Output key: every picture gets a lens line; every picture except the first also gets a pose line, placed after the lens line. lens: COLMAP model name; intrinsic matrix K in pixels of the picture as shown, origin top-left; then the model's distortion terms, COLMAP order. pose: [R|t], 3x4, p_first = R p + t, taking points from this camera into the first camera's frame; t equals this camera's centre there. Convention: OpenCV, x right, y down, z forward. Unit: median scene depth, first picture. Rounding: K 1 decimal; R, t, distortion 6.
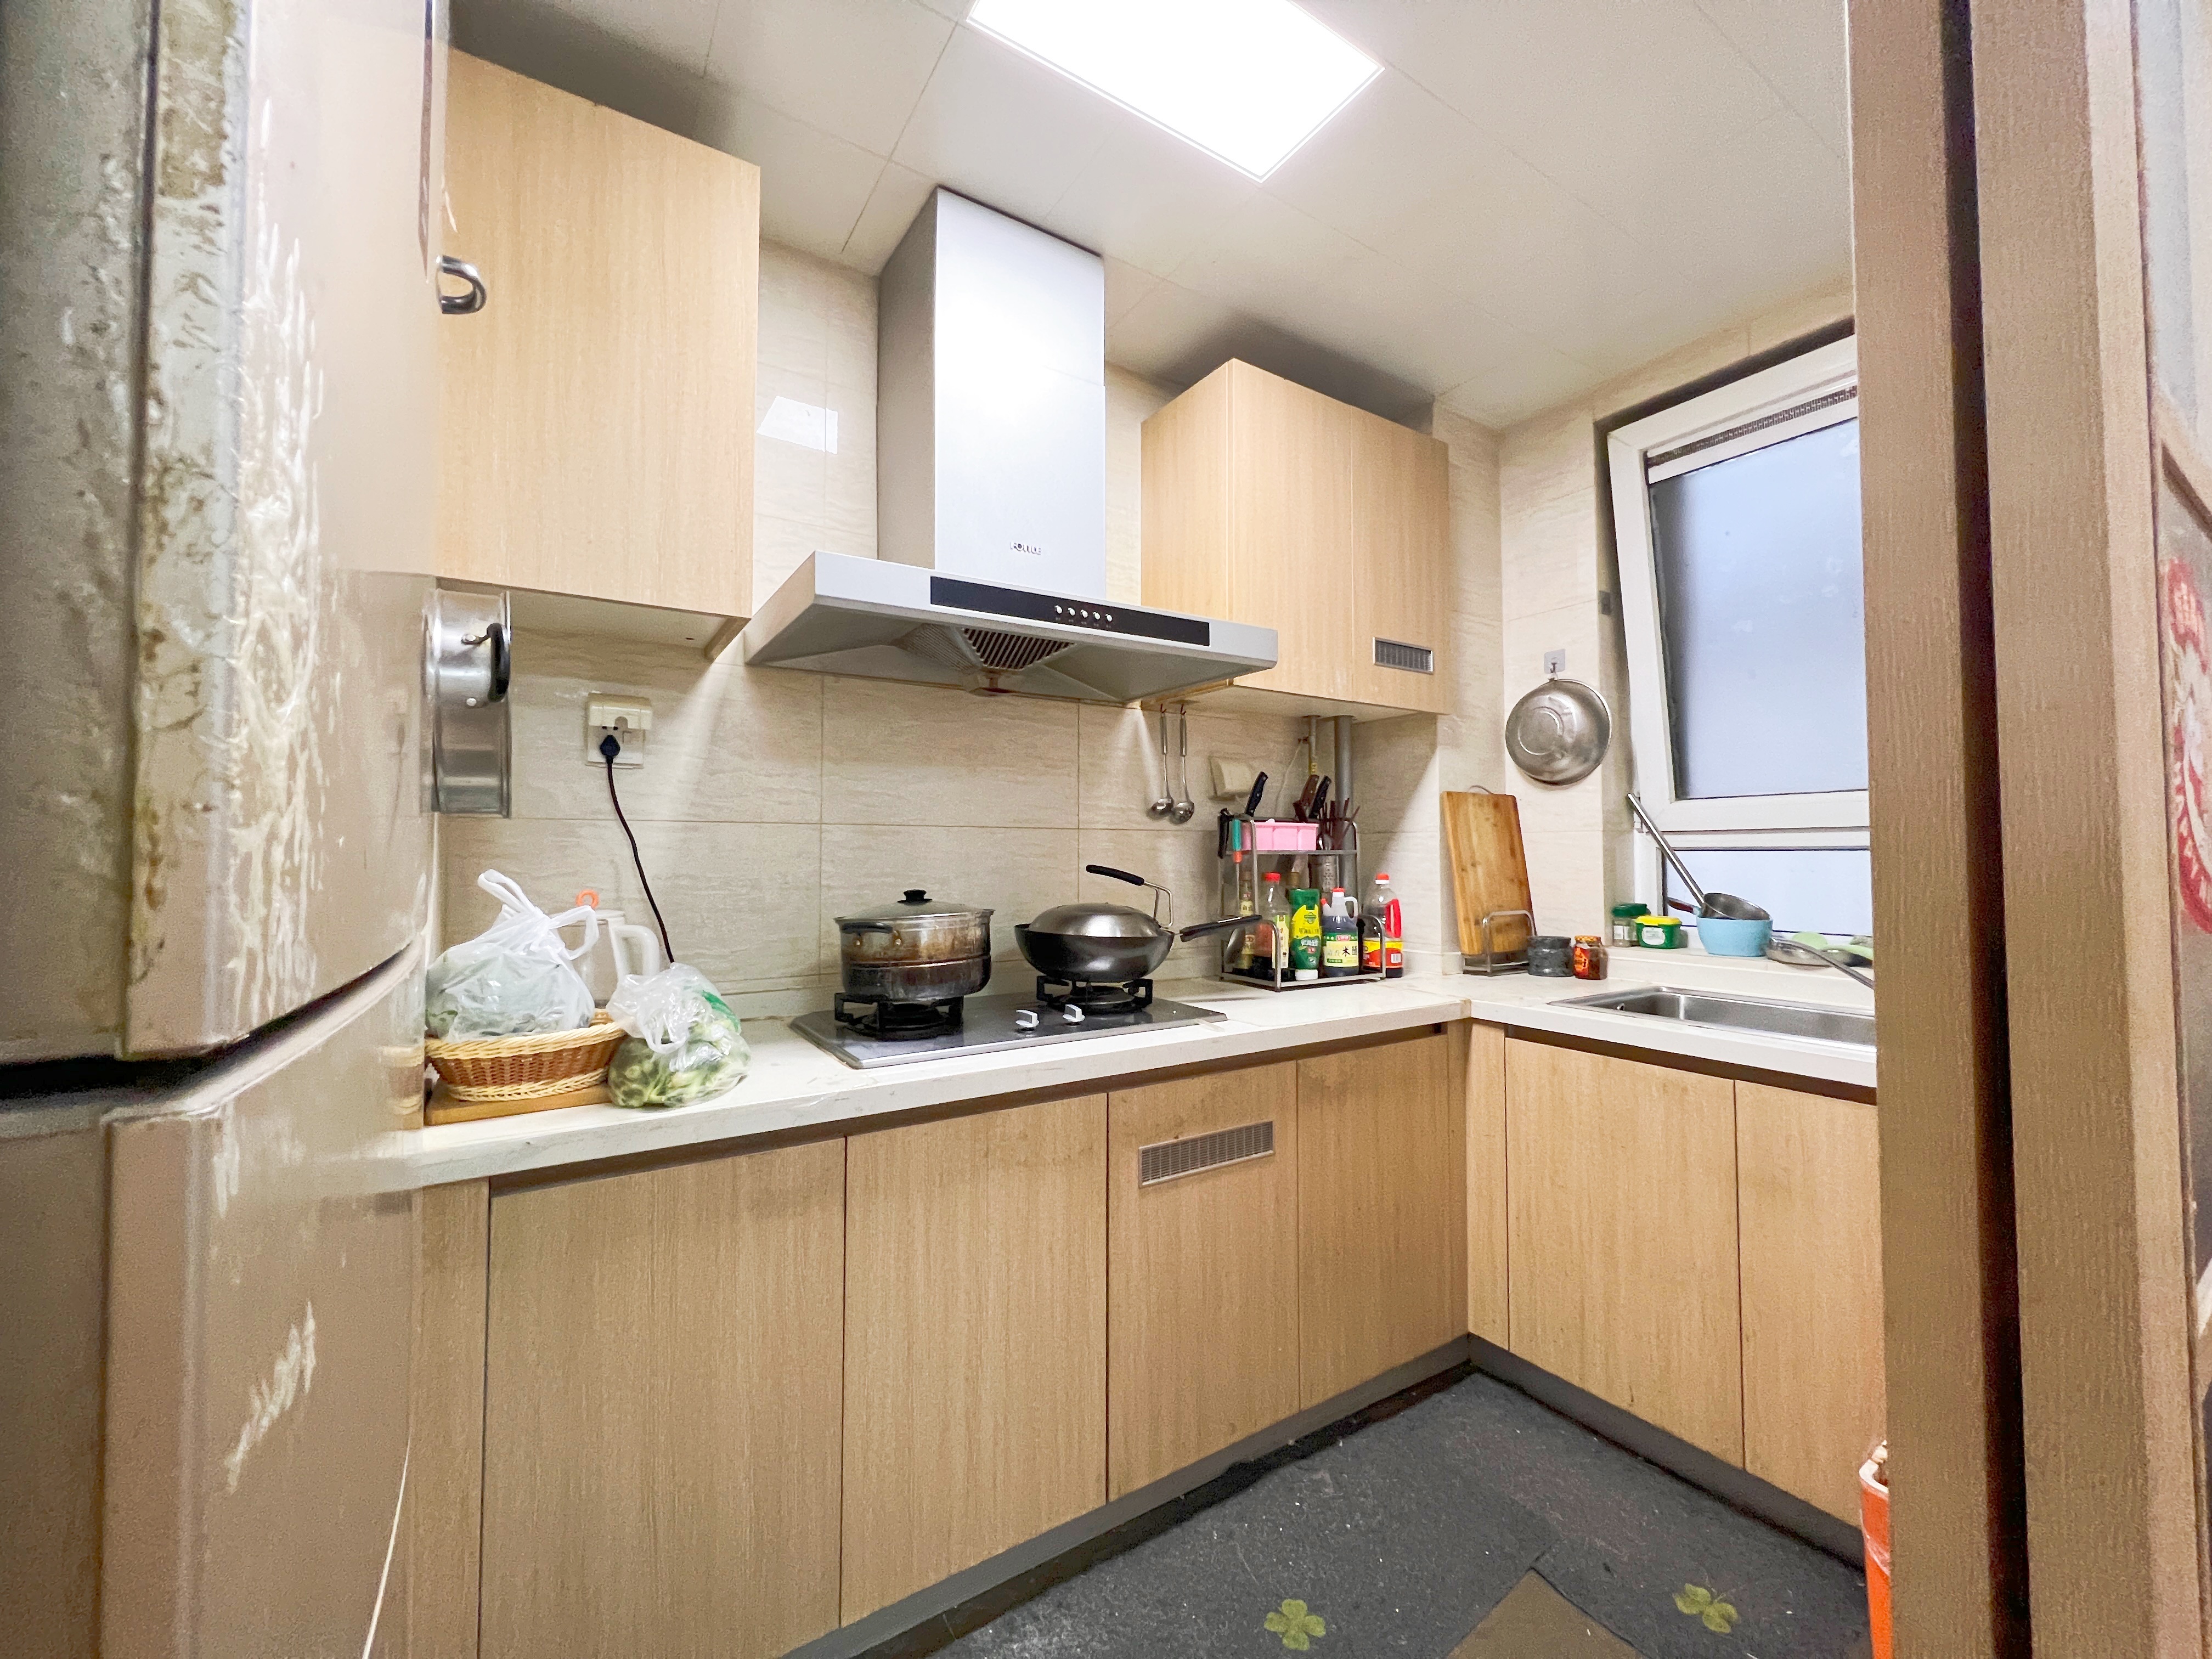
lens RADIAL K [[880.9, 0, 1105.7], [0, 880.9, 832.3], [0, 0, 1]] dist [-0.000217, -0.000104]
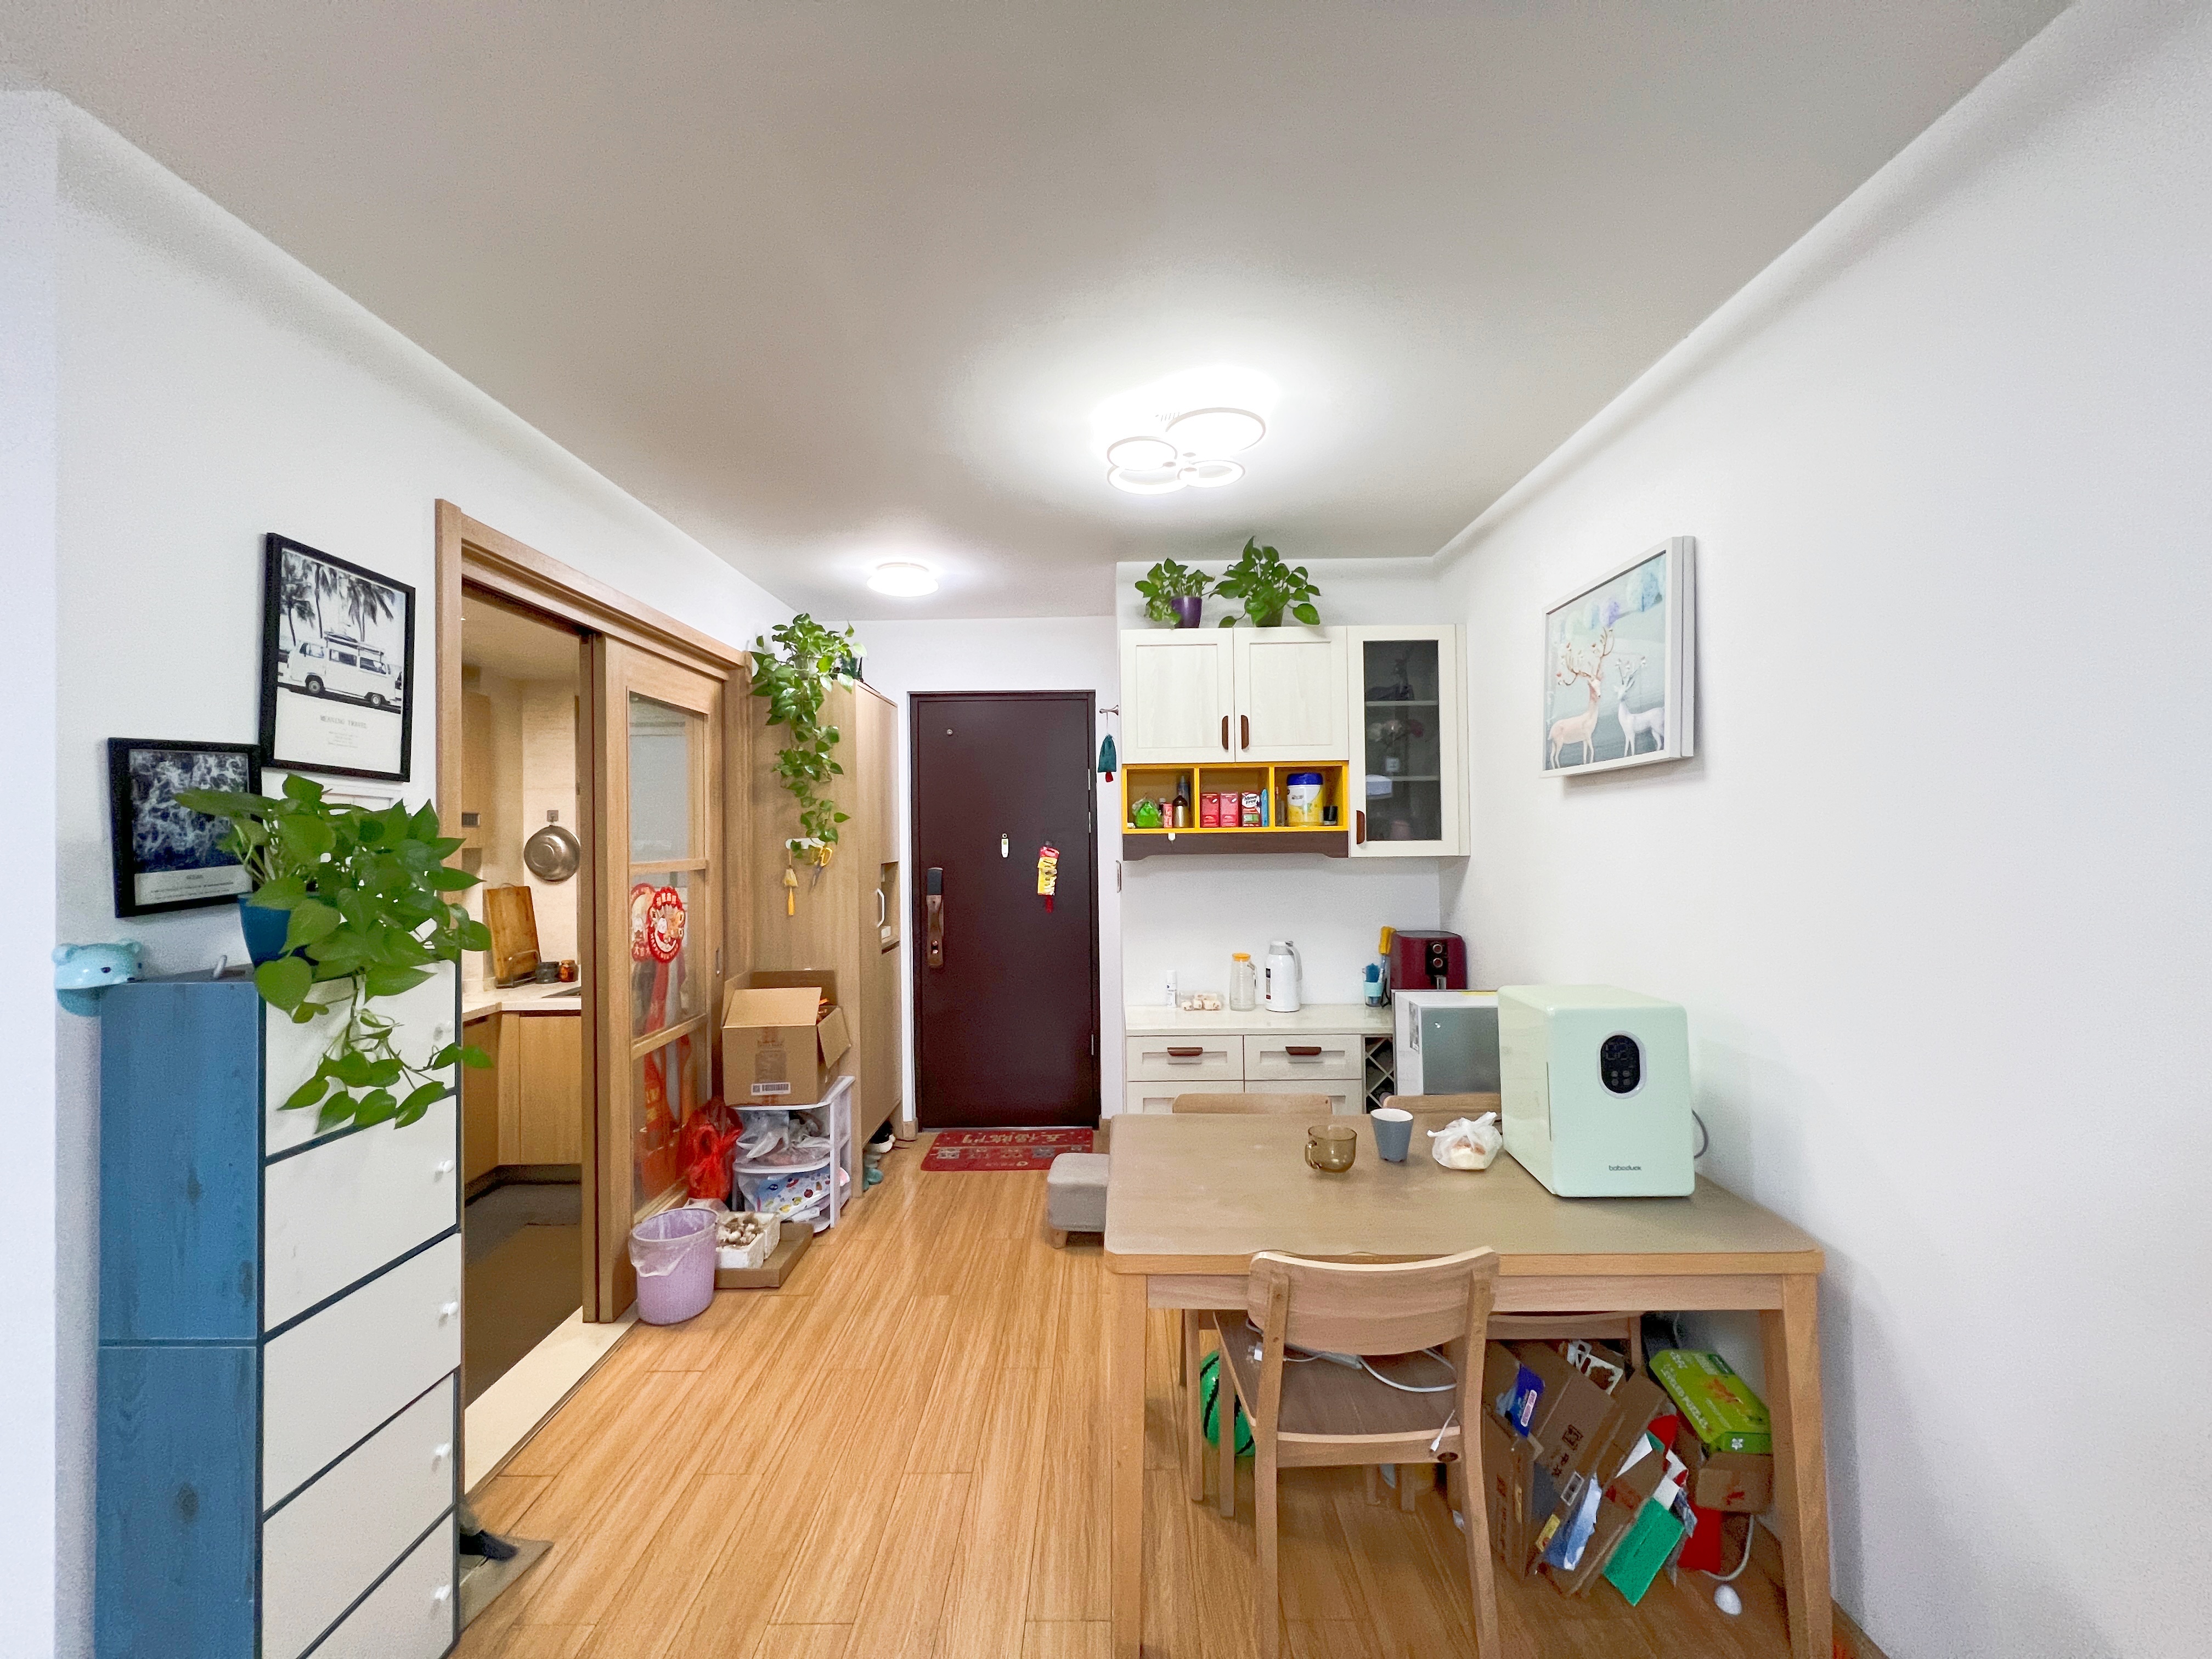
lens RADIAL K [[880.9, 0, 1105.7], [0, 880.9, 832.3], [0, 0, 1]] dist [-0.000217, -0.000104]
pose [[0.546103, 0.001446, 0.837717, -0.433290], [-0.013479, 0.999884, 0.007061, -0.192357], [-0.837610, -0.015148, 0.546059, -1.045888]]
